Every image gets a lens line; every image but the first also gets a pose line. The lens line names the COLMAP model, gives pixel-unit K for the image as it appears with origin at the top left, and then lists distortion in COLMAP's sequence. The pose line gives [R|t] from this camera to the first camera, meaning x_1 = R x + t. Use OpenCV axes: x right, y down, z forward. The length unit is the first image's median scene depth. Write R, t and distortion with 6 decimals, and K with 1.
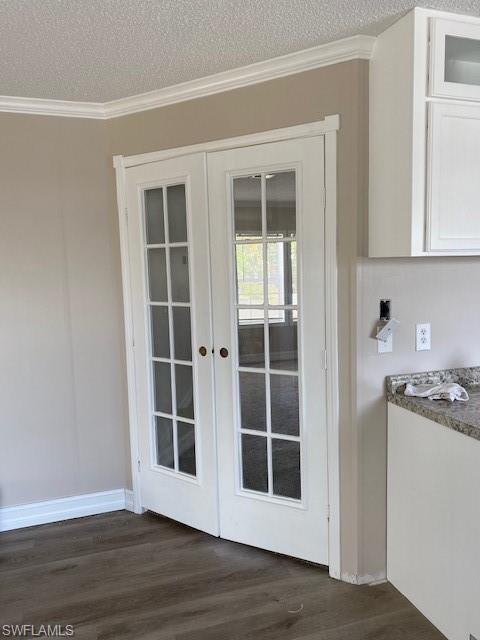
lens RADIAL K [[486.8, 0, 241.3], [0, 486.8, 318.0], [0, 0, 1]] dist [0.018408, -0.013524]
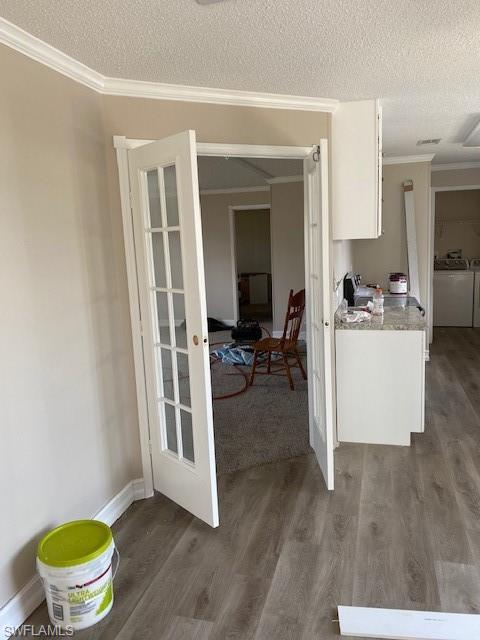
lens RADIAL K [[486.8, 0, 241.3], [0, 486.8, 318.0], [0, 0, 1]] dist [0.018408, -0.013524]
pose [[0.569876, -0.129260, 0.811501, -1.036774], [0.120409, 0.990026, 0.073139, -0.018803], [-0.812861, 0.056032, 0.579757, 0.290016]]
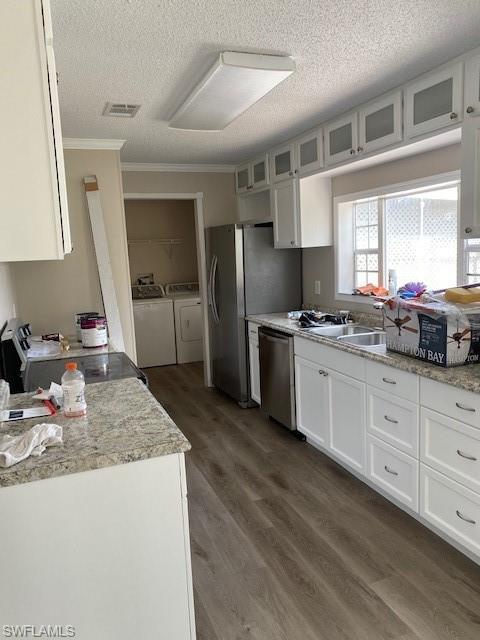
lens RADIAL K [[486.8, 0, 241.3], [0, 486.8, 318.0], [0, 0, 1]] dist [0.018408, -0.013524]
pose [[-0.043059, -0.116060, 0.992308, -0.280202], [0.155046, 0.980420, 0.121397, -0.065167], [-0.986968, 0.159081, -0.024221, 0.573675]]
